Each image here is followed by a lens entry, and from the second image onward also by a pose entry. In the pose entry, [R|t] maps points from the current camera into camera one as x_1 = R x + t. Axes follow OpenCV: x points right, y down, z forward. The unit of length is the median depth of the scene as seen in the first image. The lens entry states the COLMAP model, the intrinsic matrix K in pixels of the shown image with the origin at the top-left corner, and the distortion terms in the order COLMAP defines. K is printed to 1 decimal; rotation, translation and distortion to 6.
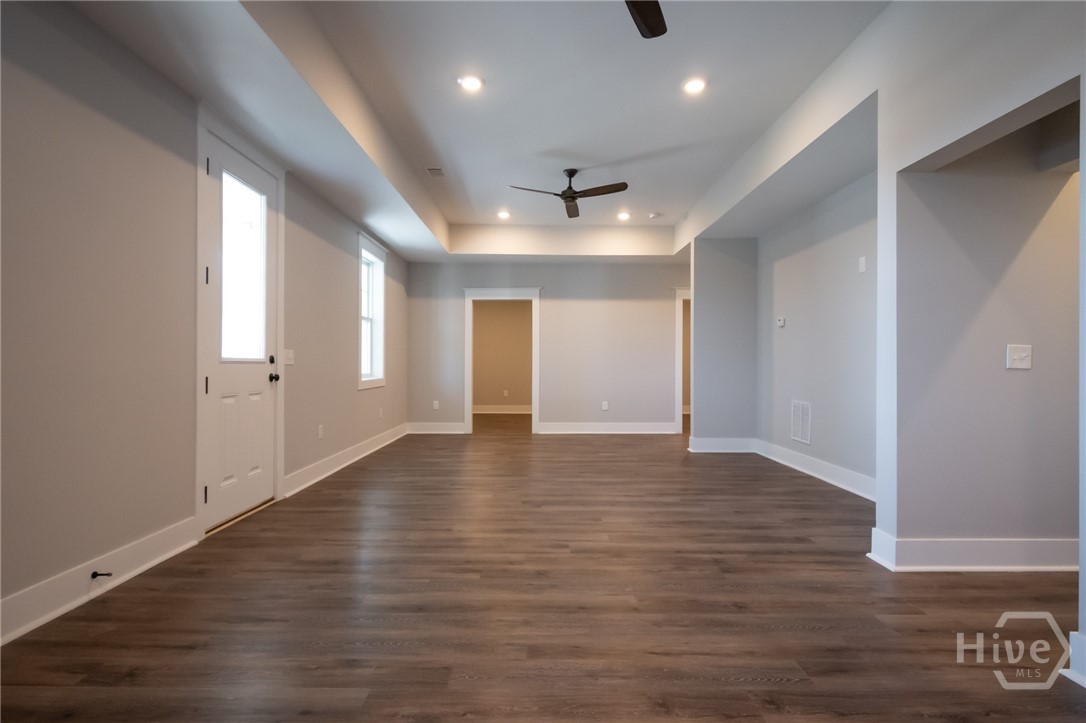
lens RADIAL K [[559.0, 0, 546.9], [0, 559.0, 362.6], [0, 0, 1]] dist [0.001174, -0.001143]
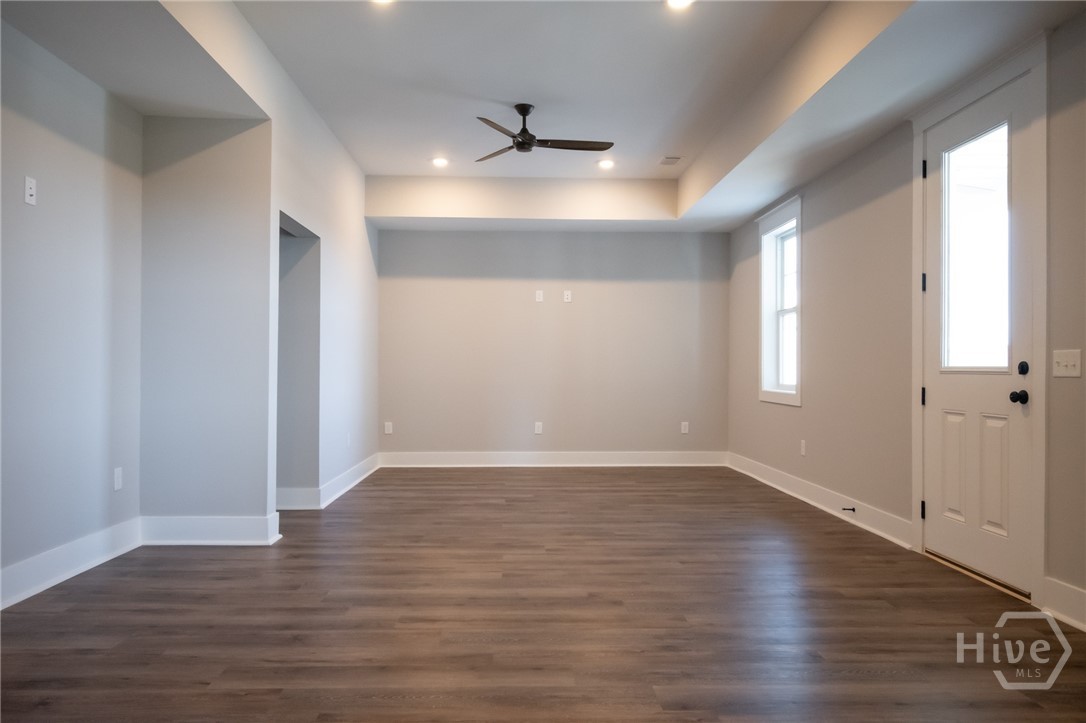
lens RADIAL K [[735.2, 0, 541.1], [0, 735.2, 366.7], [0, 0, 1]] dist [0.050566, 0.001132]
pose [[-0.999598, -0.008240, -0.027113, 0.075268], [-0.008155, 0.999961, -0.003244, -0.000041], [0.027138, -0.003021, -0.999627, 2.050377]]
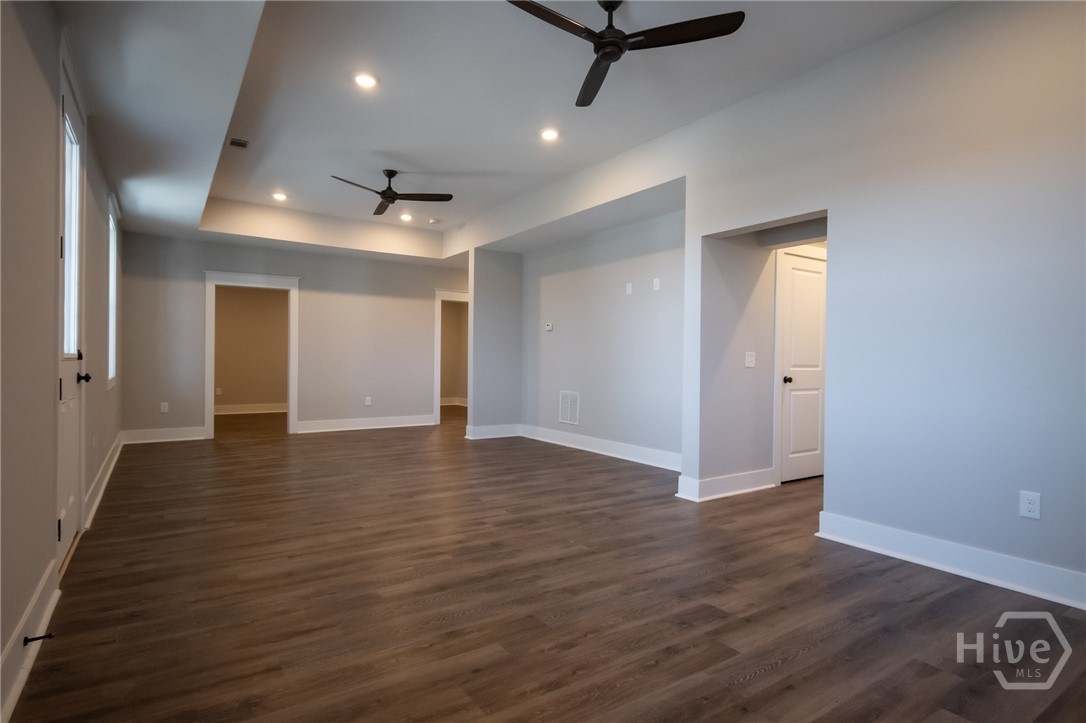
lens RADIAL K [[559.0, 0, 542.7], [0, 559.0, 356.6], [0, 0, 1]] dist [0.001174, -0.001143]
pose [[0.832213, 0.009340, 0.554378, -0.438996], [-0.009556, 0.999951, -0.002501, -0.007092], [-0.554374, -0.003216, 0.832262, -0.011331]]
